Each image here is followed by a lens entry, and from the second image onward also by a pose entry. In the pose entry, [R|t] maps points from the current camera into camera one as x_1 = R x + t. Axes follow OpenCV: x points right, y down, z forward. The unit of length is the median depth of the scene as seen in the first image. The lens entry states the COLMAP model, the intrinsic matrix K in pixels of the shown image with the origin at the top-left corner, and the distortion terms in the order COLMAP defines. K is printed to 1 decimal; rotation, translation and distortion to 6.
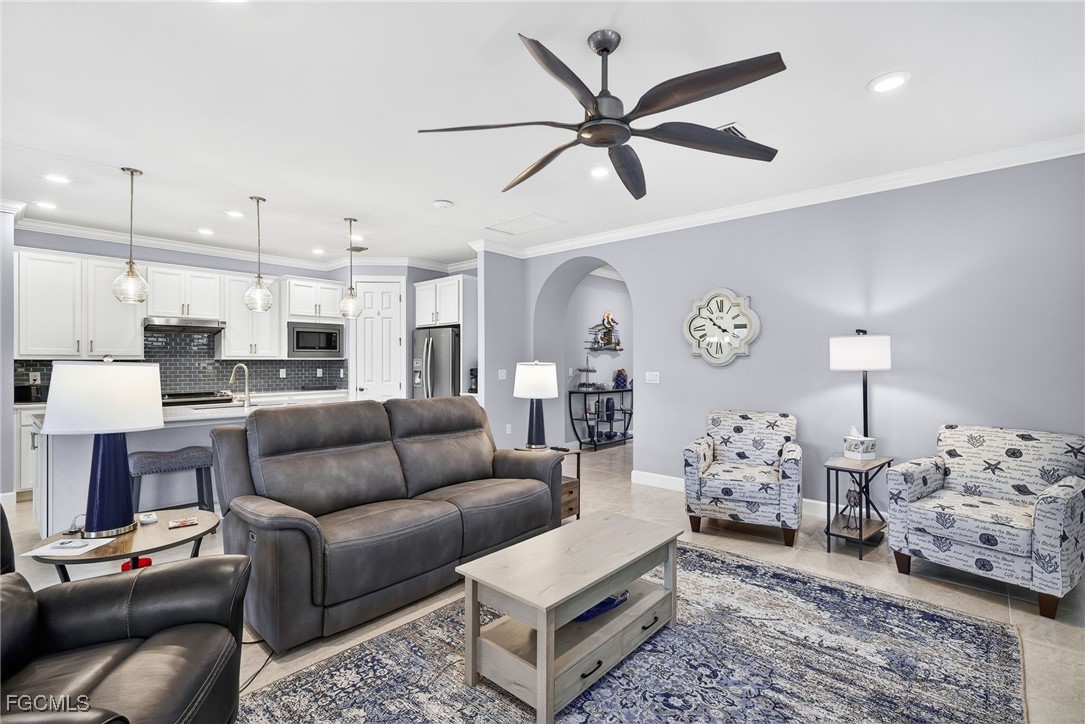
lens RADIAL K [[486.9, 0, 542.5], [0, 486.9, 362.0], [0, 0, 1]] dist [0.000004, -0.000004]
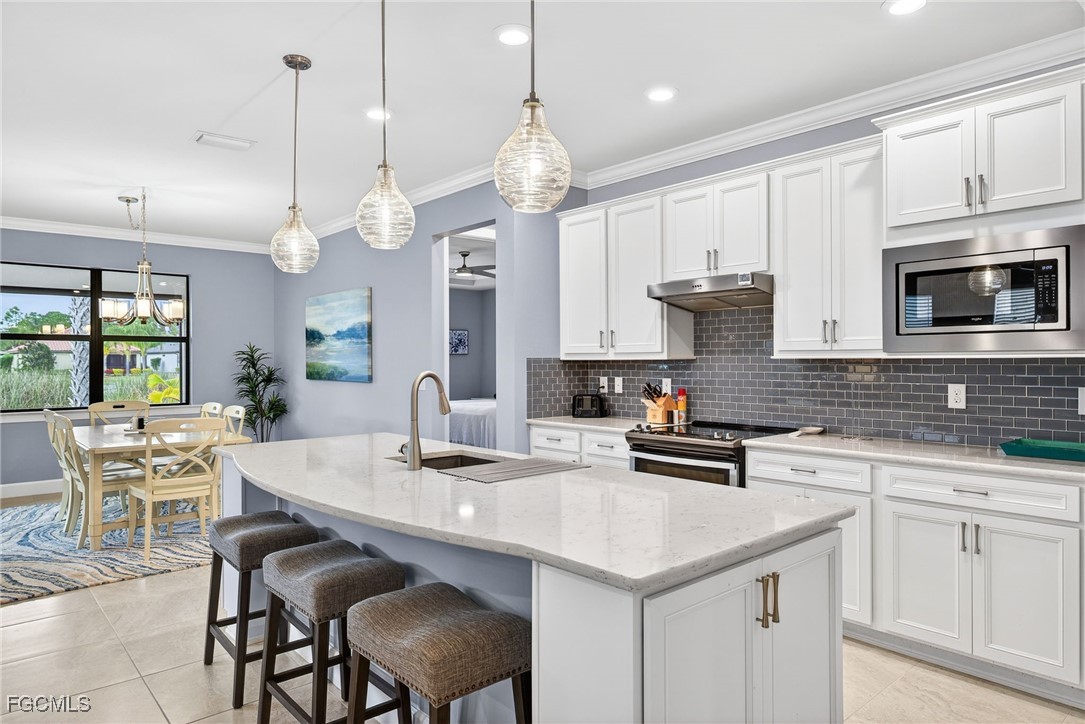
lens RADIAL K [[675.2, 0, 542.5], [0, 675.2, 362.0], [0, 0, 1]] dist [-0.000510, -0.000074]
pose [[-0.104522, 0.004144, -0.994514, -0.016624], [0.000598, 0.999991, 0.004104, -0.004621], [0.994522, -0.000165, -0.104523, 0.841060]]
